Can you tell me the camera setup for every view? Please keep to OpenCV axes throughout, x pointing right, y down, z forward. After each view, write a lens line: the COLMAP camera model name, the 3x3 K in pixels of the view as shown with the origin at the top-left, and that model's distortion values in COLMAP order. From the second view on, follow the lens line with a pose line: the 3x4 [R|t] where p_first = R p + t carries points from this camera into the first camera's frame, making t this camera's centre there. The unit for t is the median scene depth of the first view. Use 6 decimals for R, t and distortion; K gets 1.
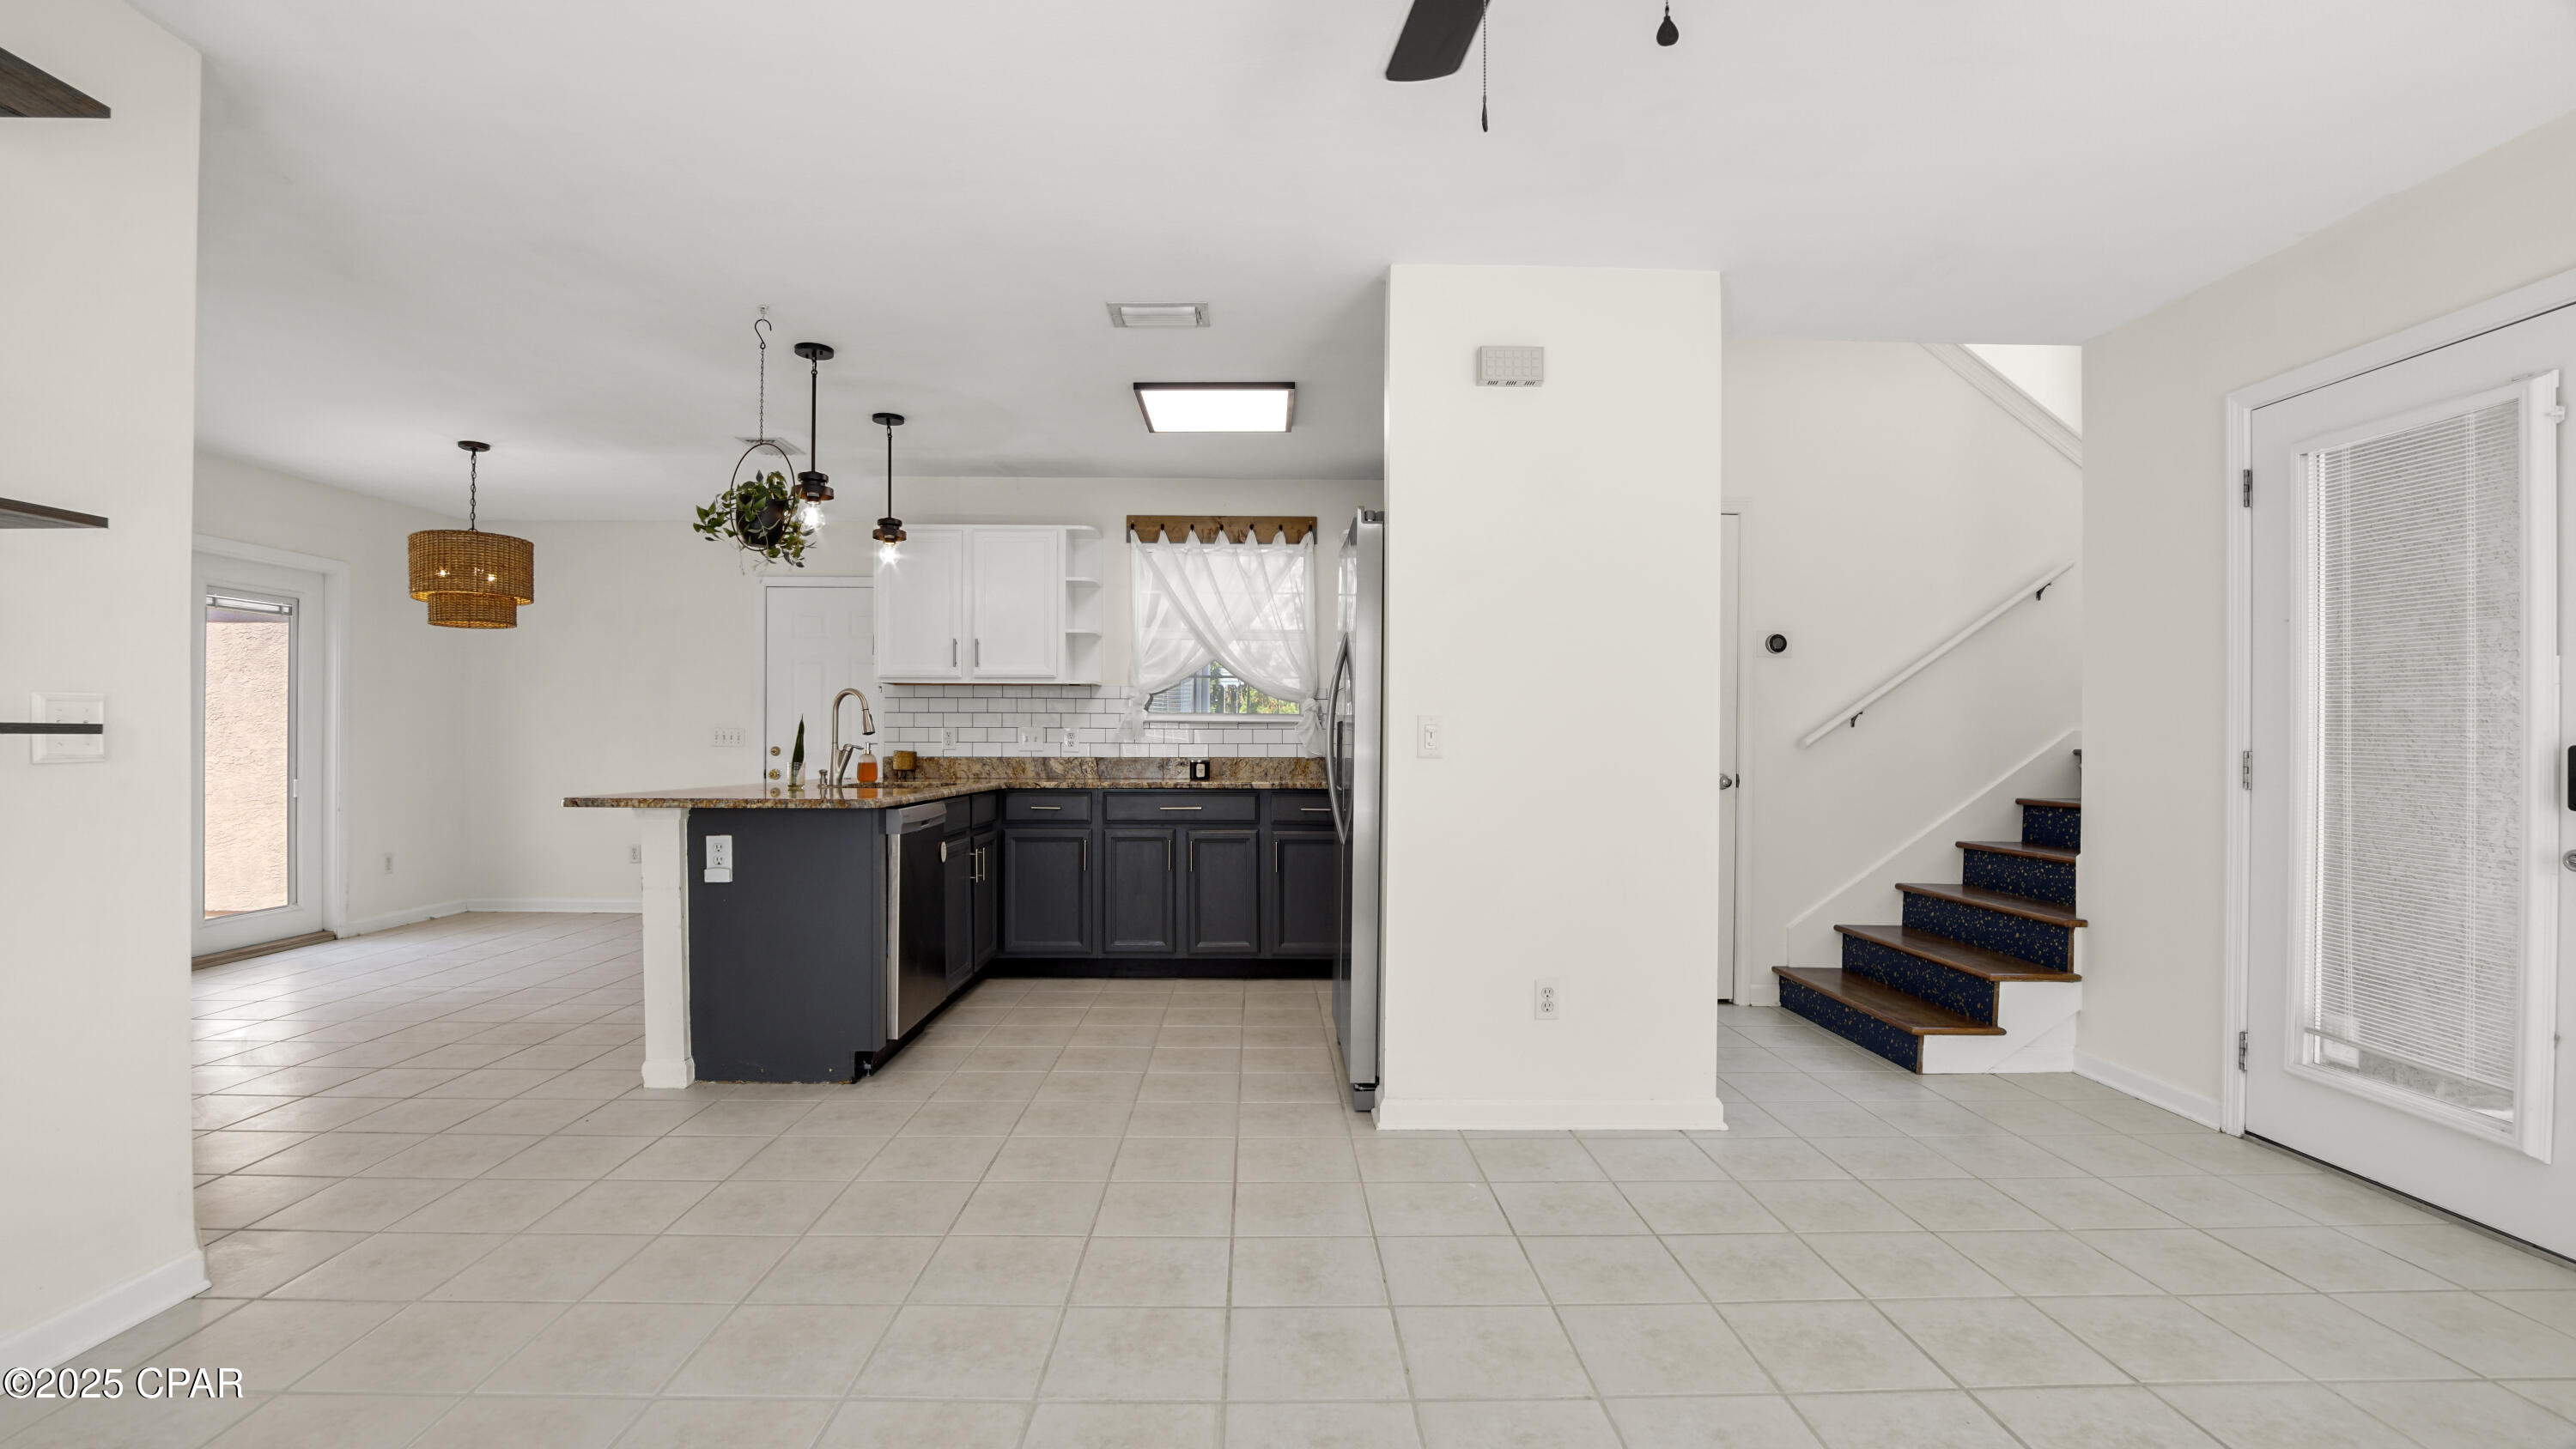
lens RADIAL K [[1176.4, 0, 1282.7], [0, 1176.4, 772.5], [0, 0, 1]] dist [-0.026792, 0.000746]
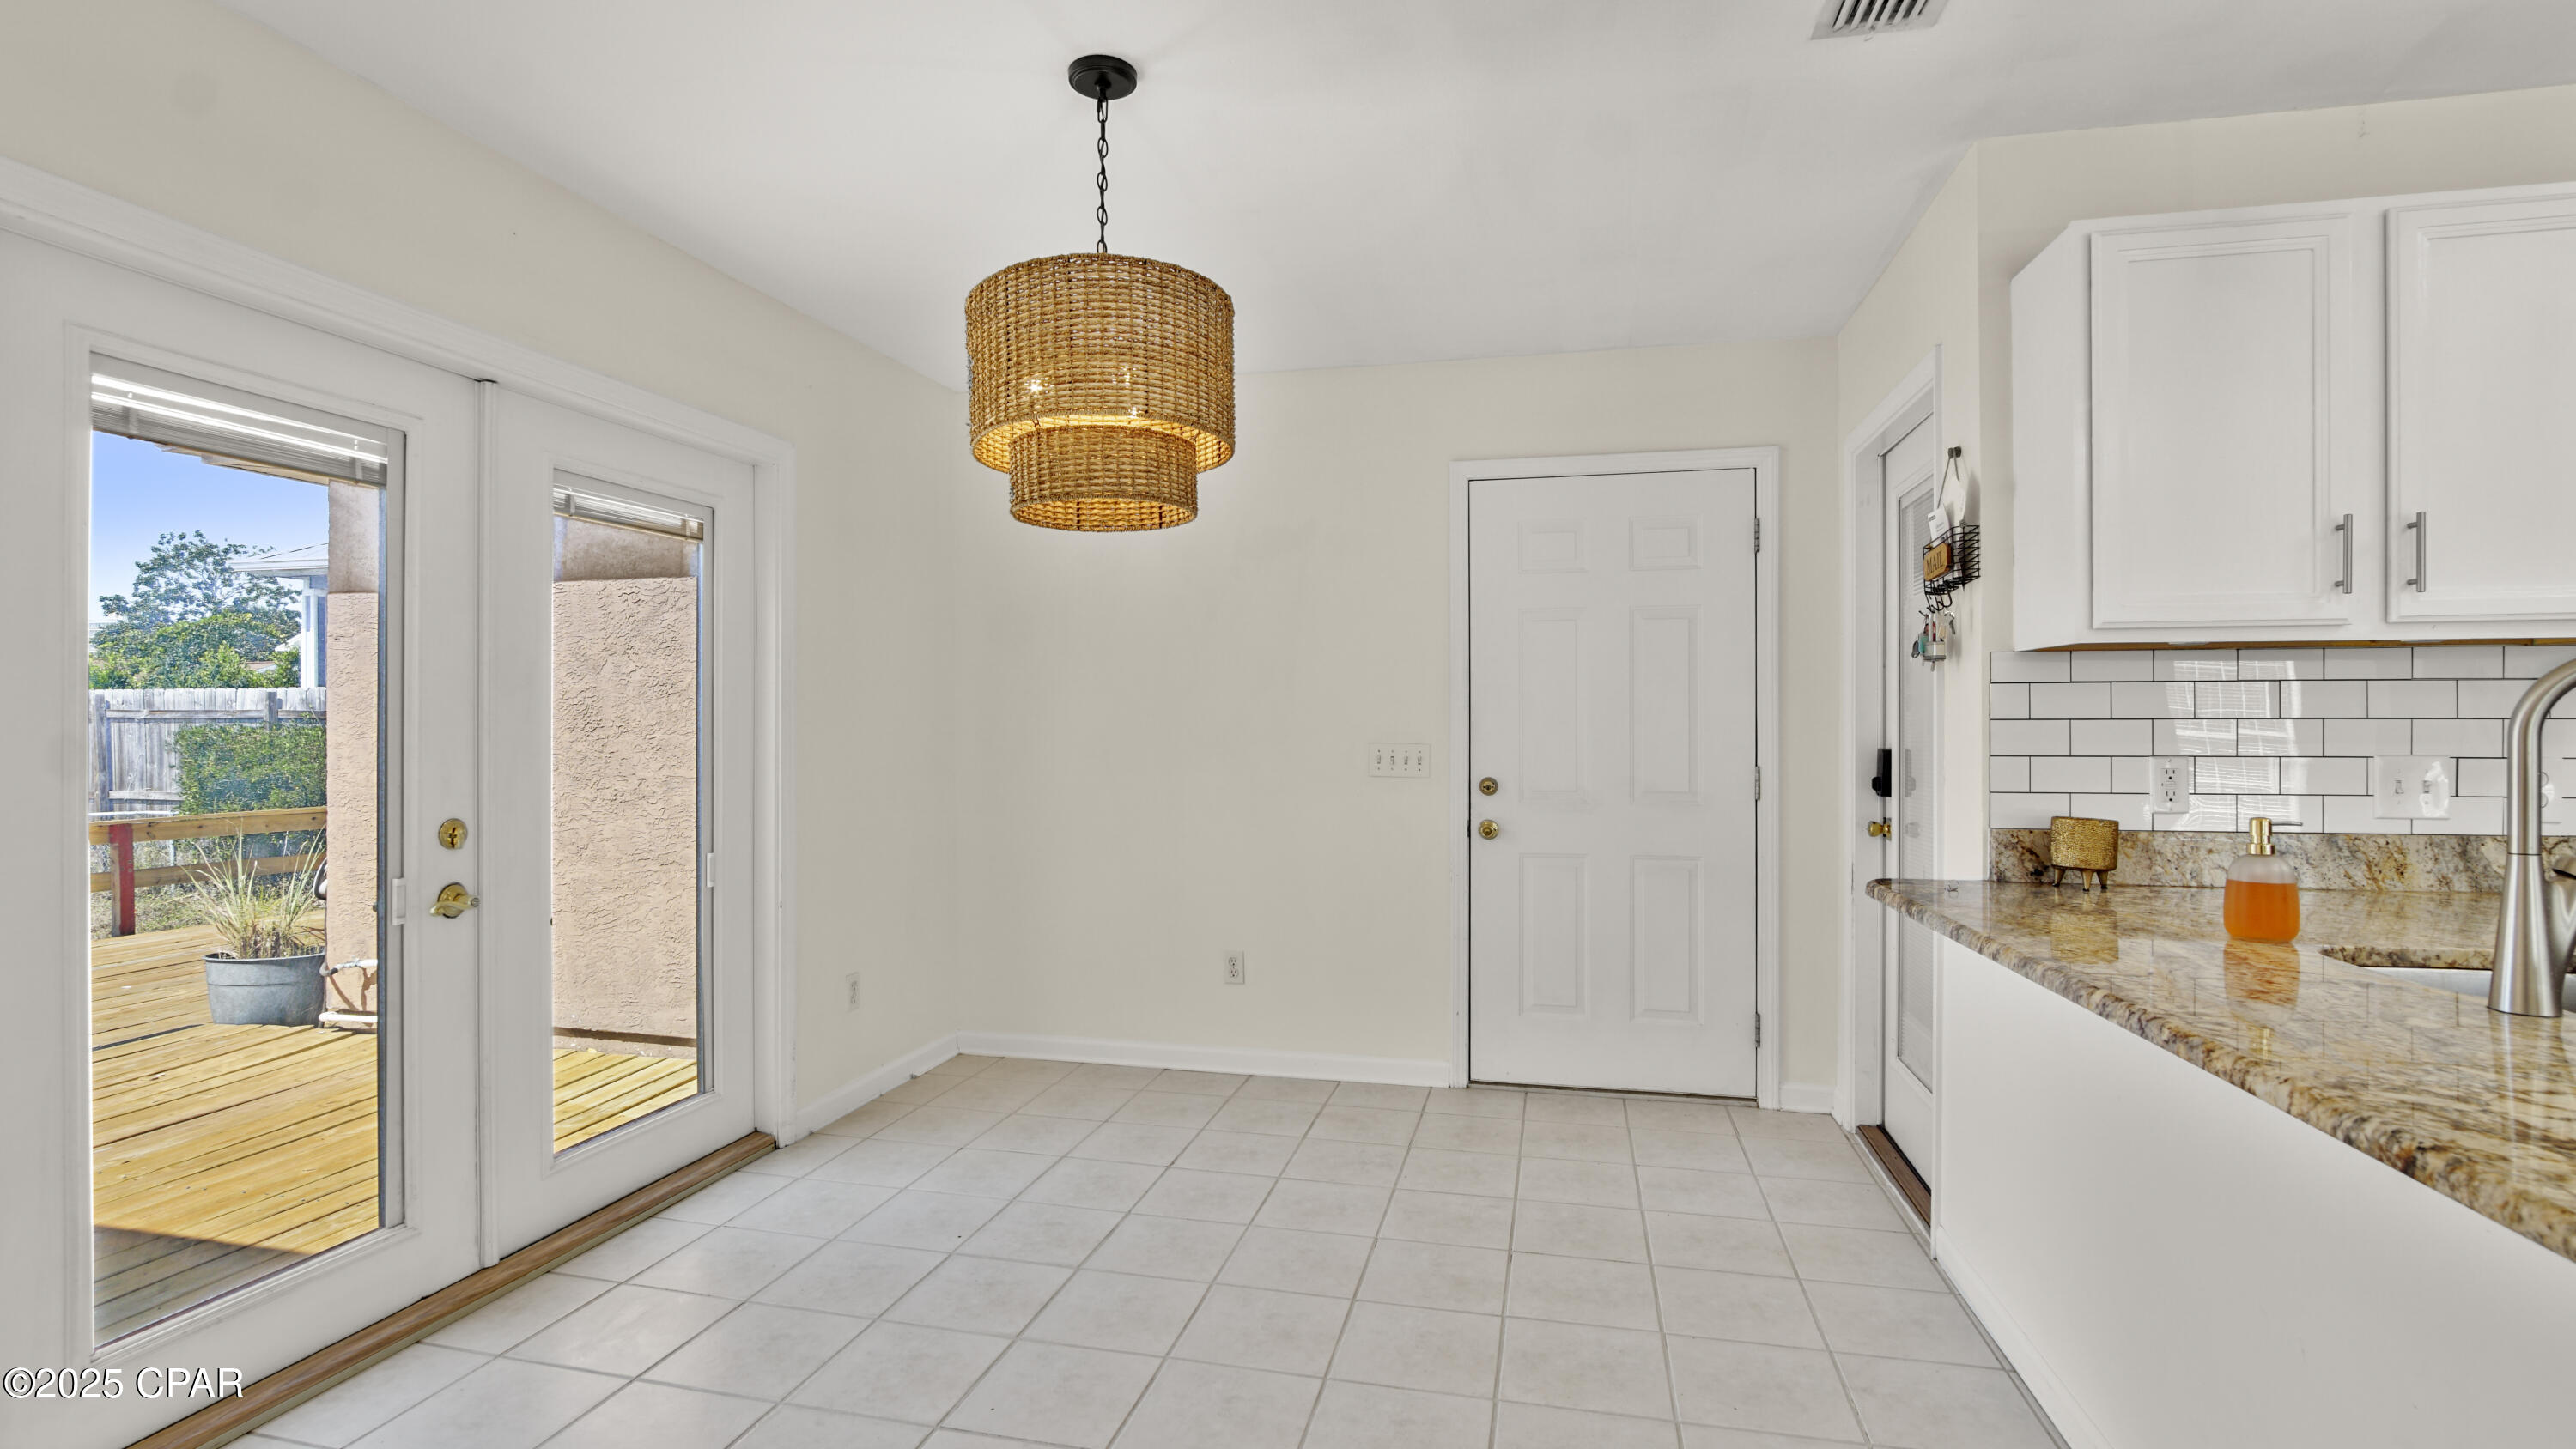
lens RADIAL K [[1176.4, 0, 1282.7], [0, 1176.4, 772.5], [0, 0, 1]] dist [-0.026792, 0.000746]
pose [[0.972910, 0.004083, -0.231147, -0.484756], [-0.001806, 0.999948, 0.010061, -0.036317], [0.231176, -0.009371, 0.972867, 0.549627]]
